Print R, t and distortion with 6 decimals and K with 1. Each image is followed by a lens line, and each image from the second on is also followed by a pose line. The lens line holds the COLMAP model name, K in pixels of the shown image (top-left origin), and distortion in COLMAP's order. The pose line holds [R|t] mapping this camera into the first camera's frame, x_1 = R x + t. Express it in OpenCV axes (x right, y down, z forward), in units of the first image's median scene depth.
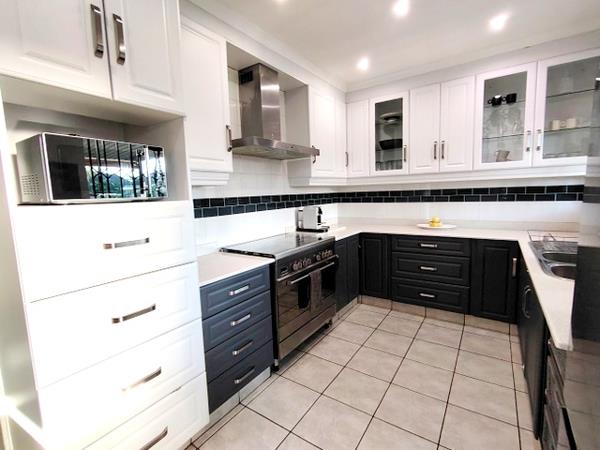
lens RADIAL K [[282.0, 0, 300.0], [0, 282.0, 225.0], [0, 0, 1]] dist [-0.000905, -0.000173]
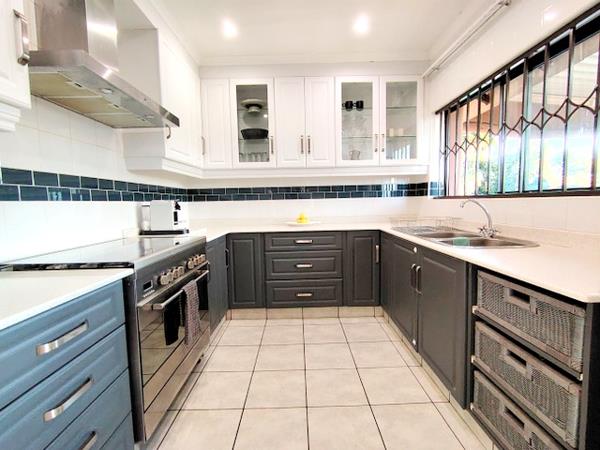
lens RADIAL K [[282.0, 0, 300.0], [0, 282.0, 225.0], [0, 0, 1]] dist [-0.000905, -0.000173]
pose [[0.819452, -0.028936, 0.572417, -0.098344], [0.059403, 0.997634, -0.034608, 0.050497], [-0.570061, 0.062363, 0.819232, 0.230665]]
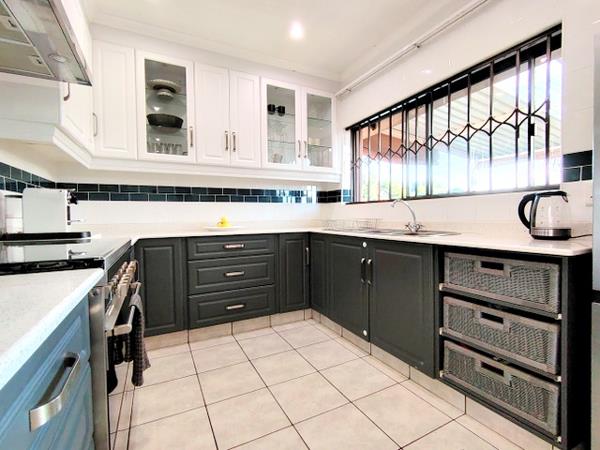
lens RADIAL K [[282.0, 0, 300.0], [0, 282.0, 225.0], [0, 0, 1]] dist [-0.000905, -0.000173]
pose [[0.473332, 0.003424, 0.880877, -0.204327], [0.097653, 0.993625, -0.056335, 0.077345], [-0.875455, 0.112686, 0.469980, 0.427505]]
